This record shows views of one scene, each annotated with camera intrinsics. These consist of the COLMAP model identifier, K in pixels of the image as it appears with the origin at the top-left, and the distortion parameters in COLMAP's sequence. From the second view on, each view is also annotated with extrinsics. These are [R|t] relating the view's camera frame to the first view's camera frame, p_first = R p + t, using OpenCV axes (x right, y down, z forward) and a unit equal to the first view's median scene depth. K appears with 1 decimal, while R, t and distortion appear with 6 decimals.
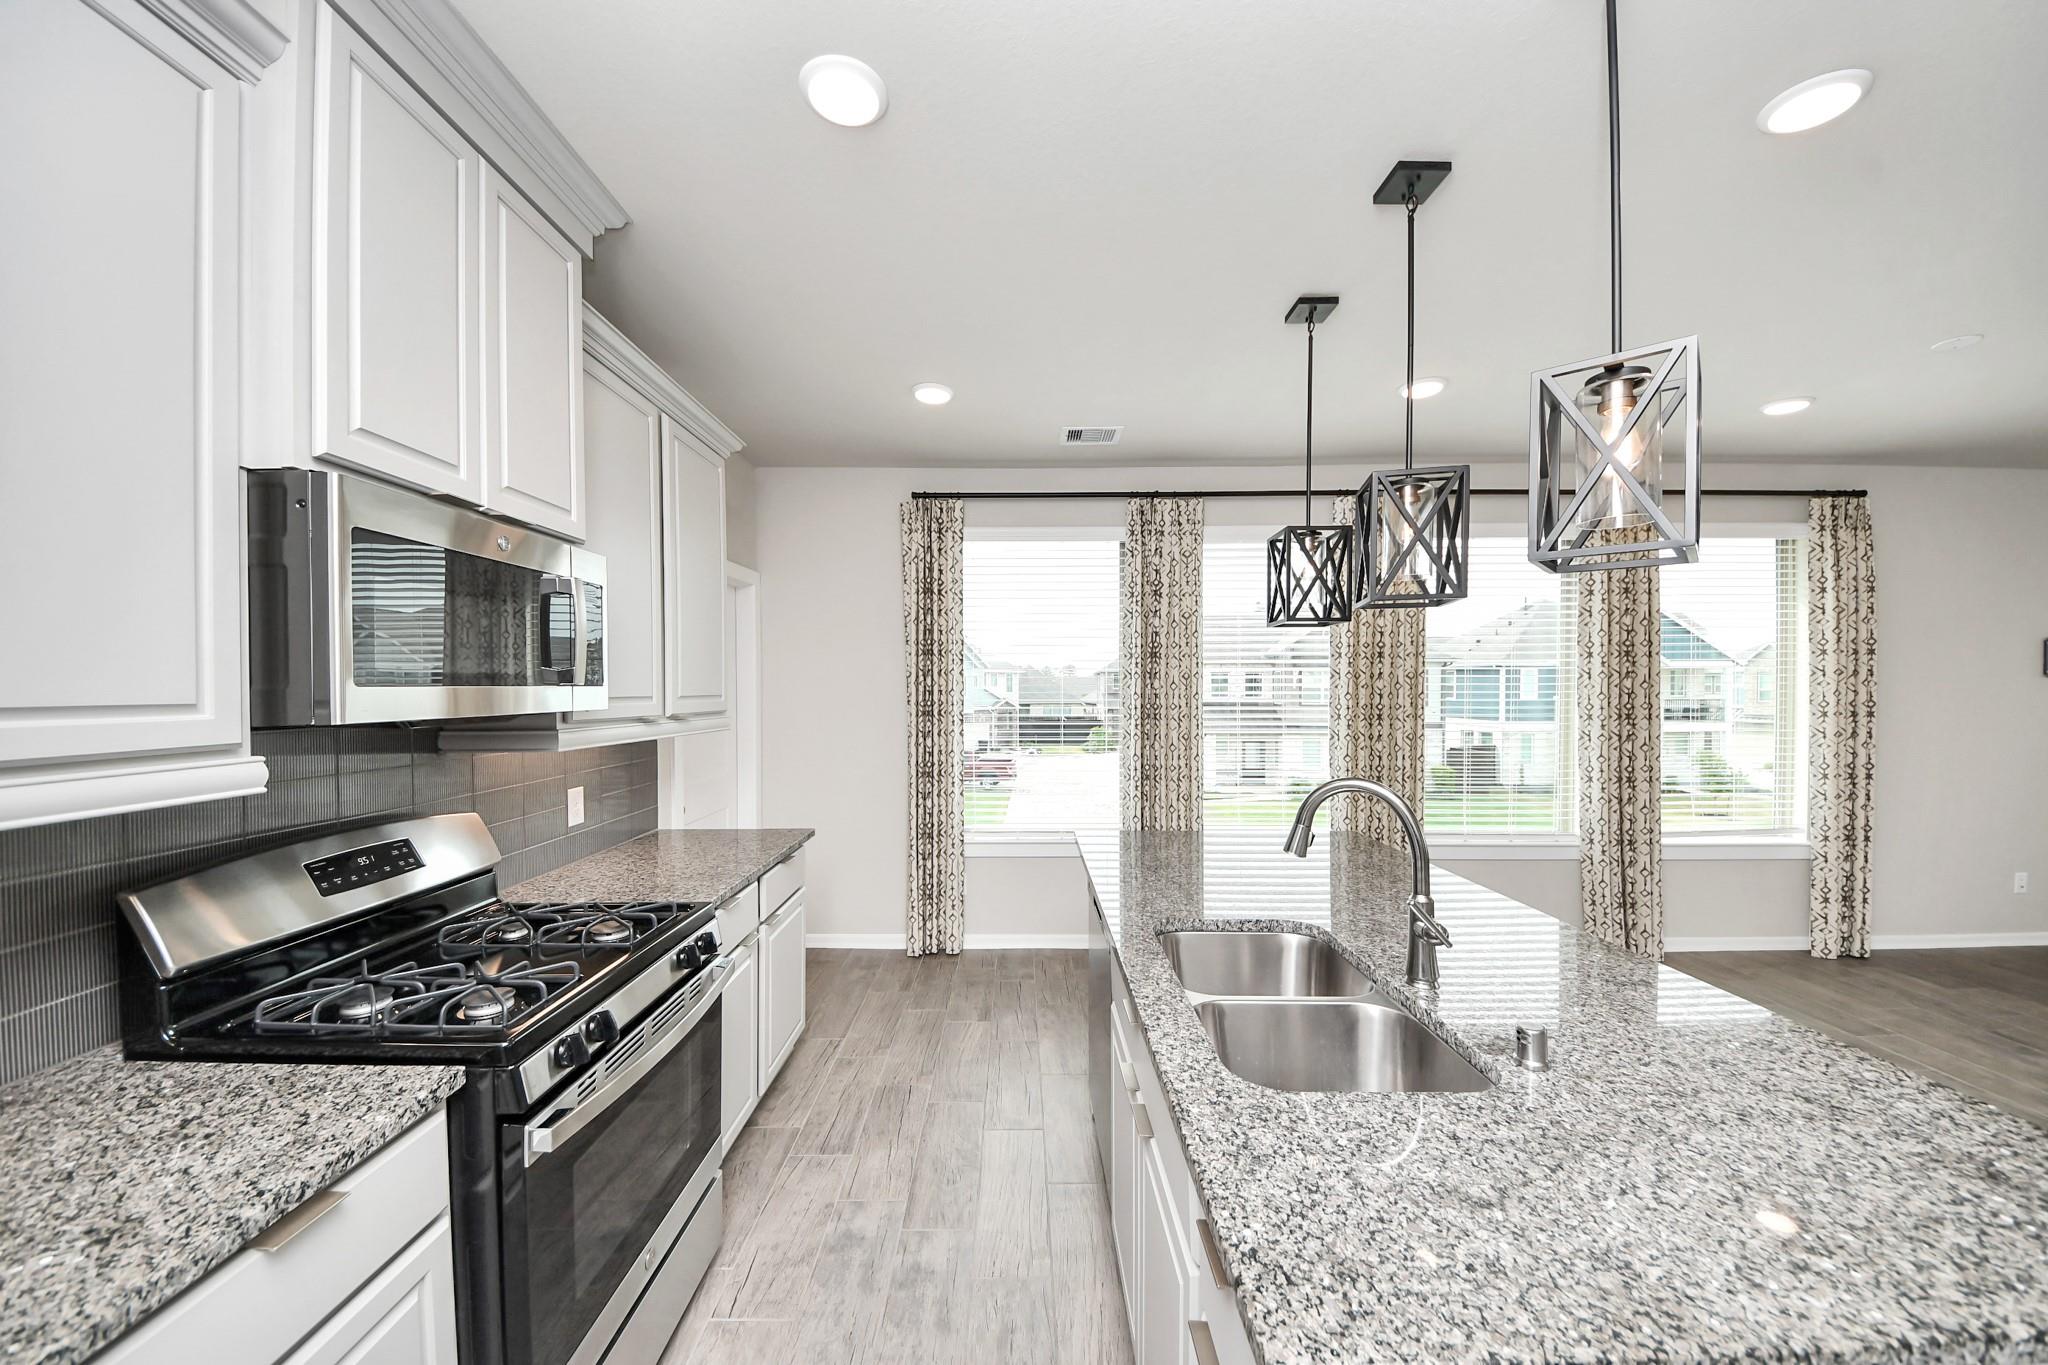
lens RADIAL K [[741.2, 0, 1014.9], [0, 741.2, 696.3], [0, 0, 1]] dist [0.008057, -0.007753]
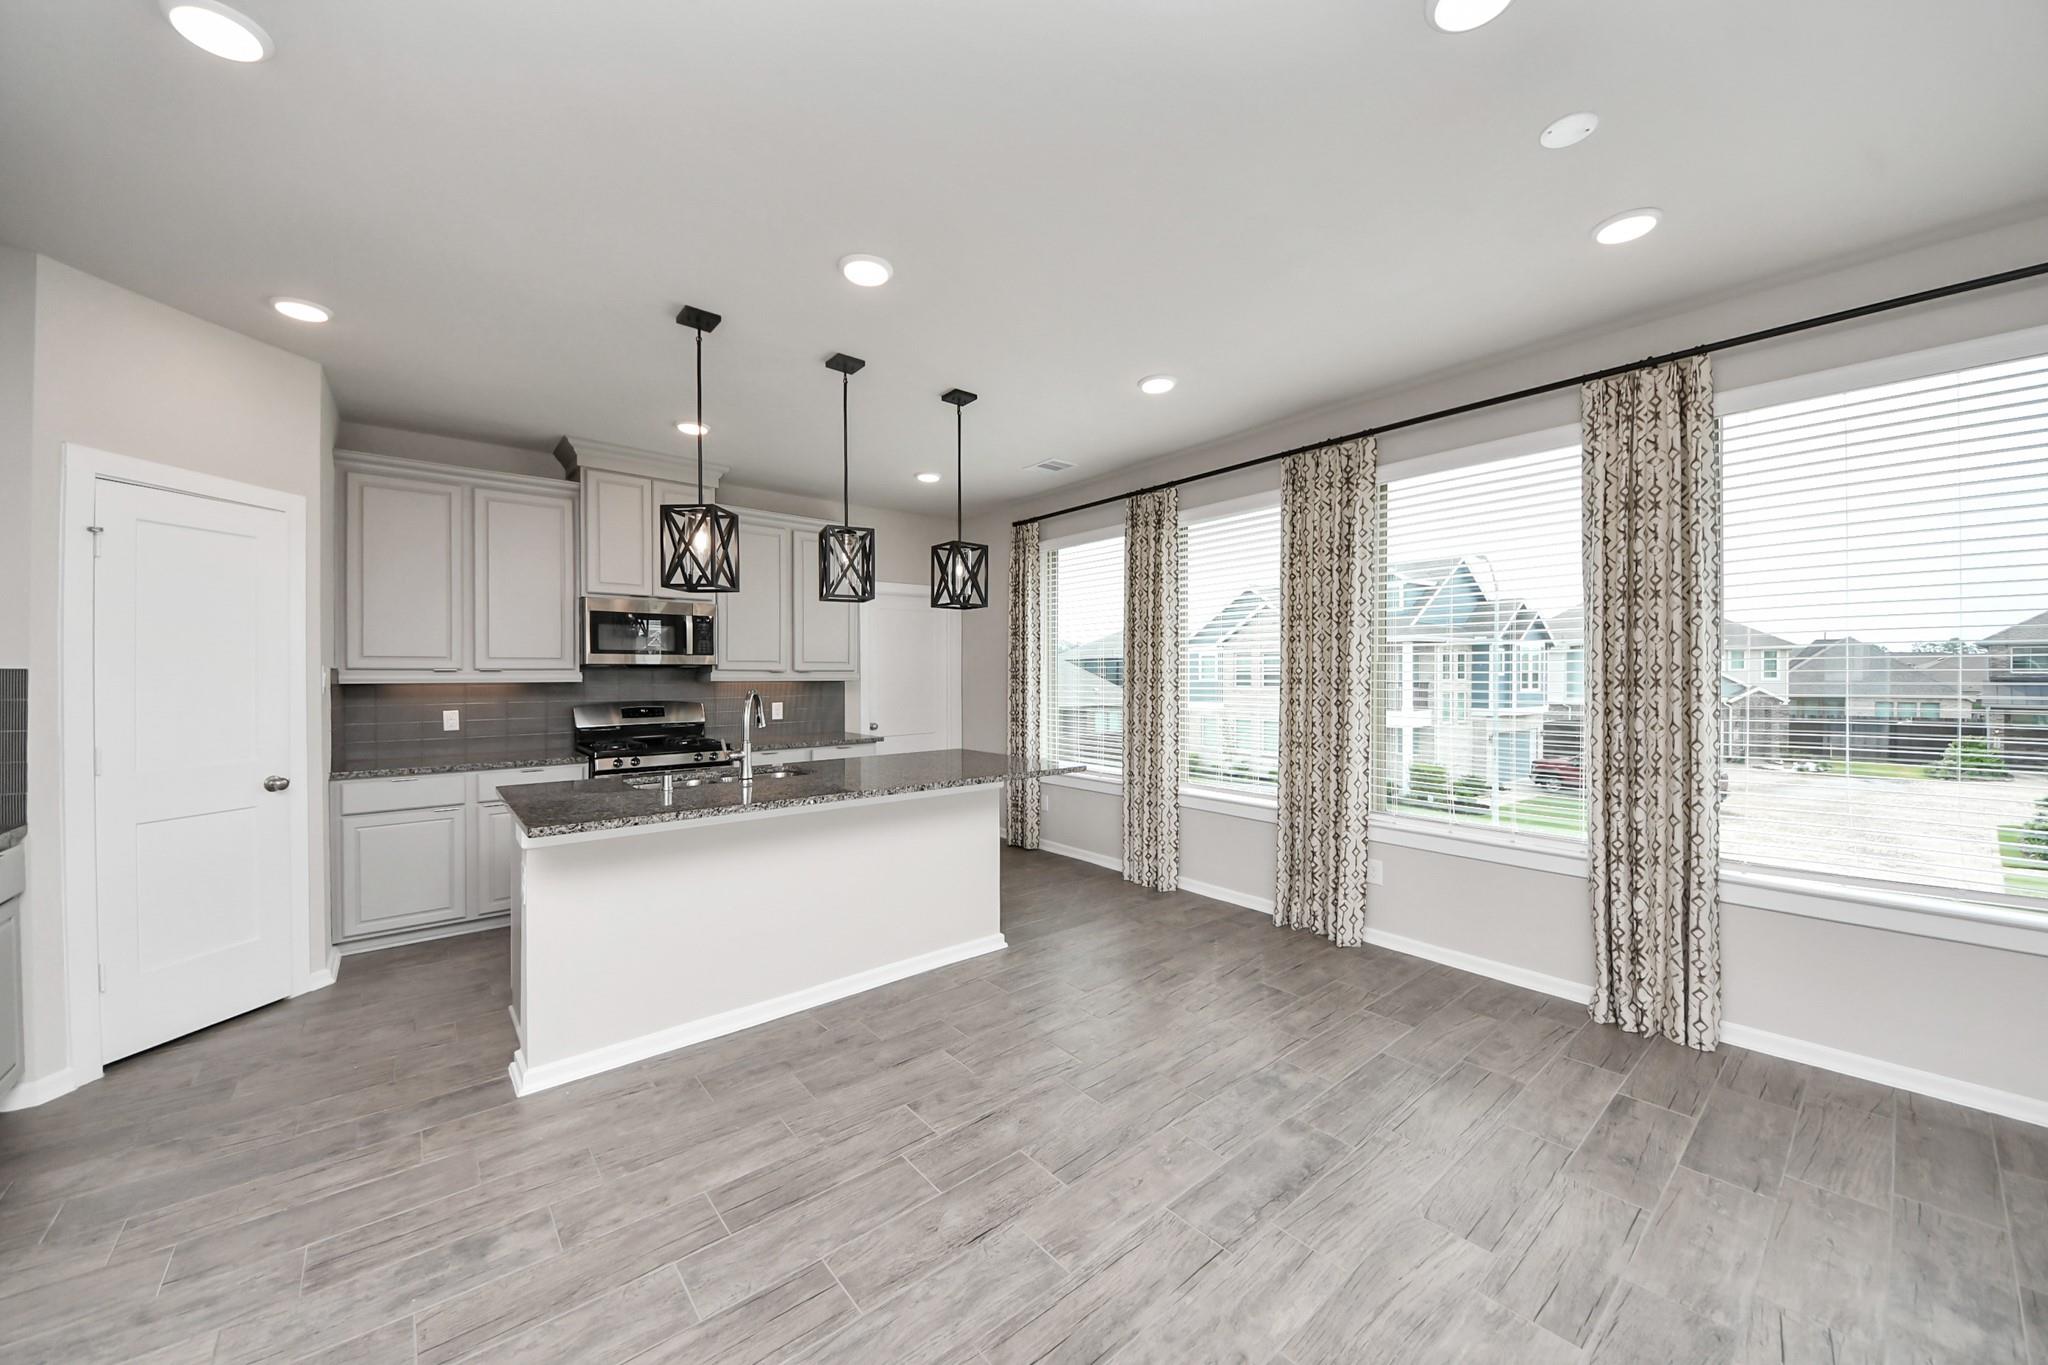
lens RADIAL K [[741.2, 0, 1010.1], [0, 741.2, 666.4], [0, 0, 1]] dist [0.008057, -0.007753]
pose [[0.632198, -0.004451, -0.774794, 0.923130], [-0.007377, 0.999904, -0.011764, 0.020271], [0.774772, 0.013153, 0.632104, 0.082544]]
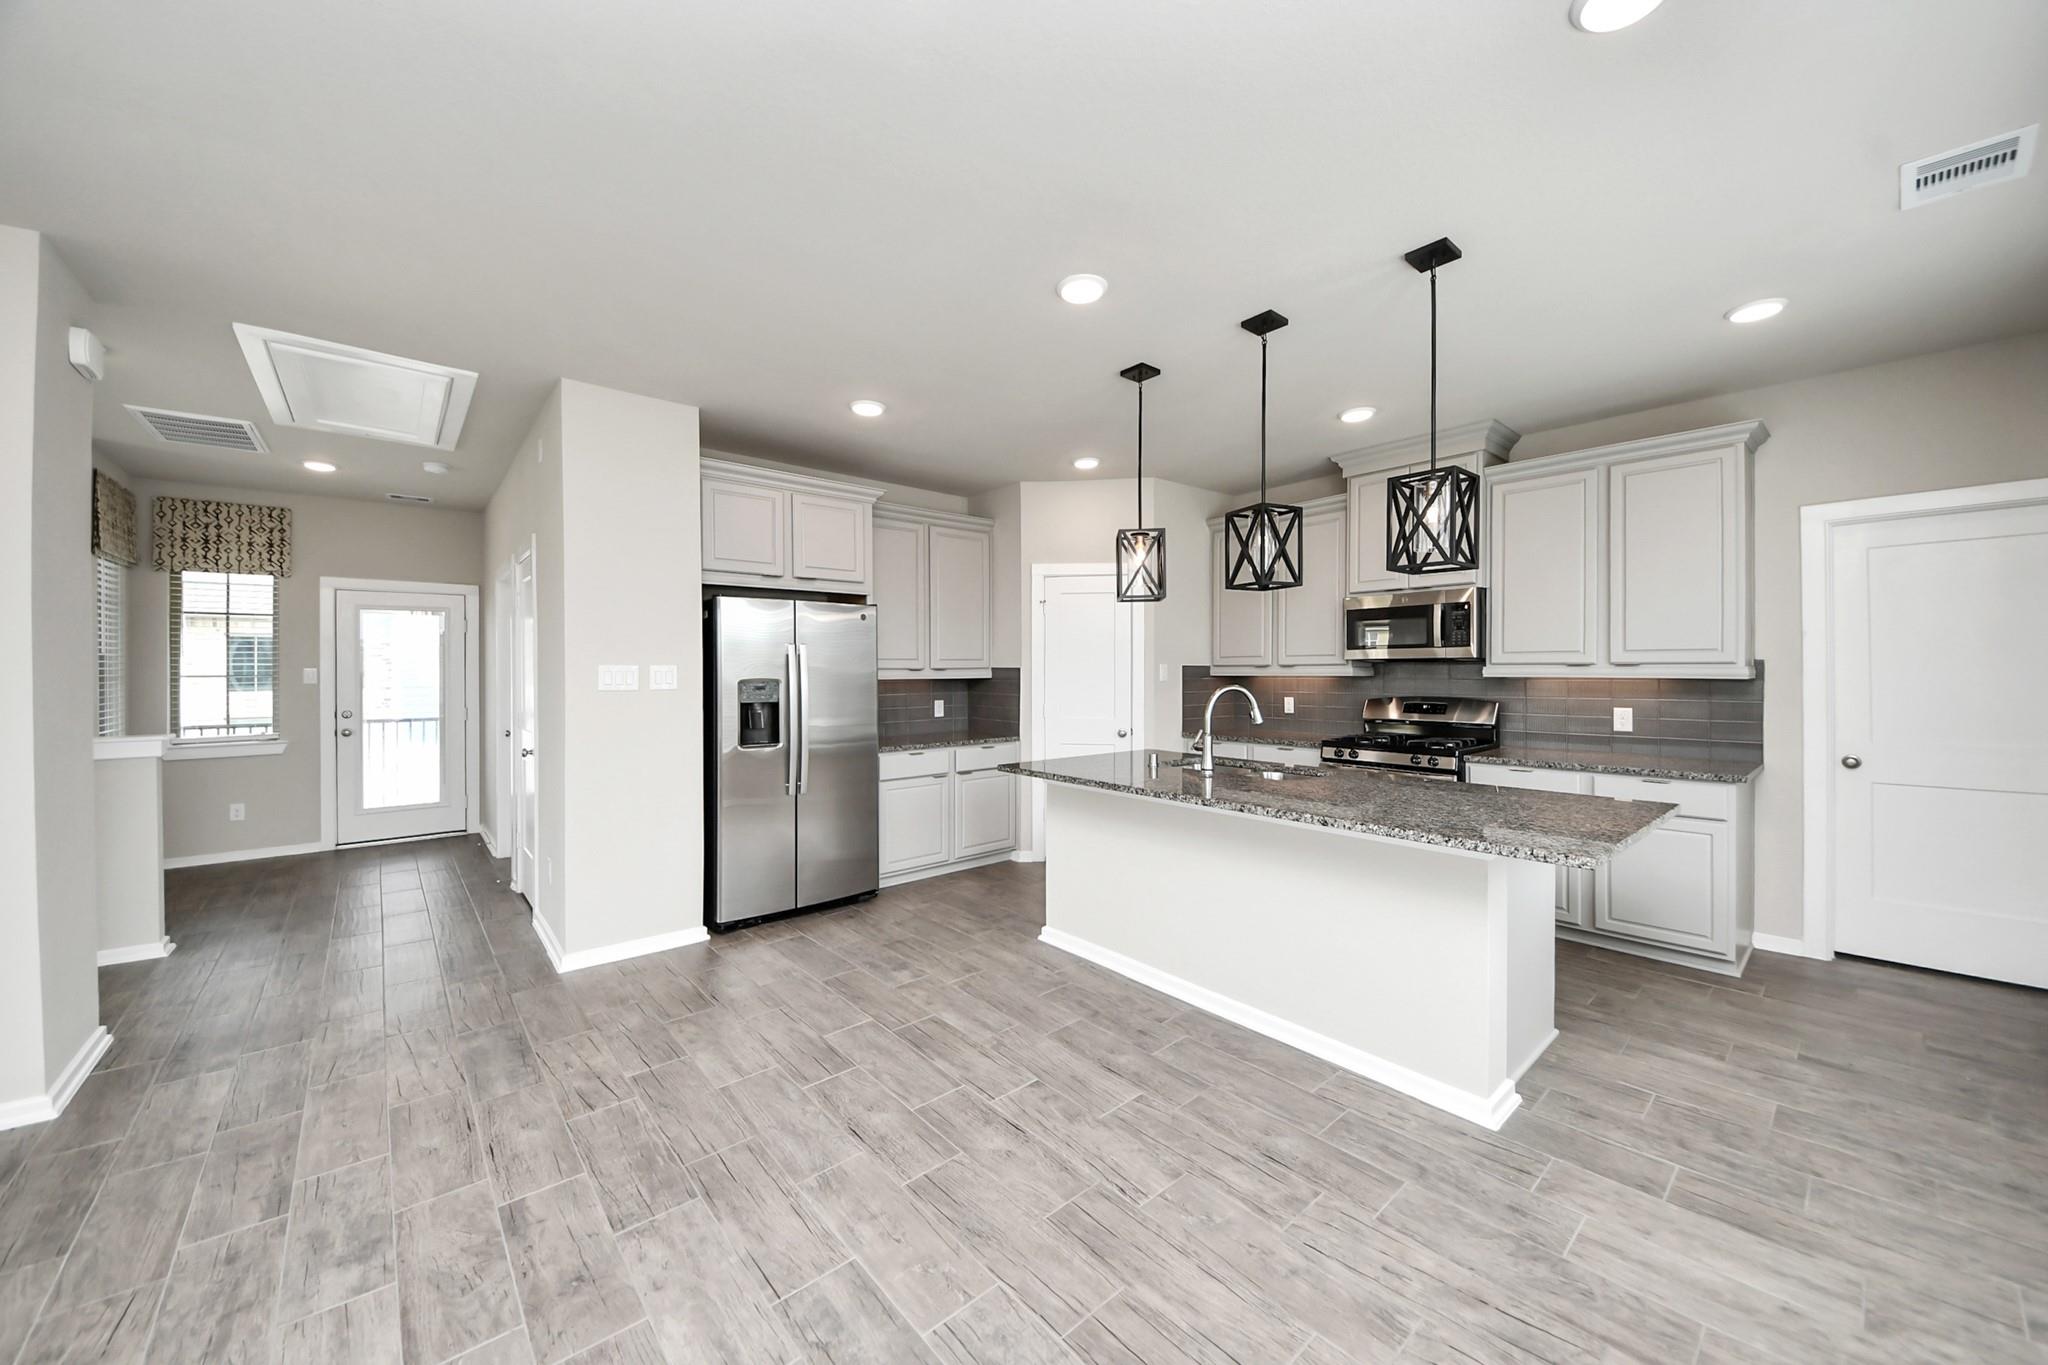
lens RADIAL K [[741.2, 0, 1049.5], [0, 741.2, 665.4], [0, 0, 1]] dist [0.008057, -0.007753]
pose [[-0.739793, 0.003642, -0.672825, 0.830314], [-0.001614, 0.999973, 0.007188, 0.010829], [0.672833, 0.006404, -0.739767, 0.804216]]
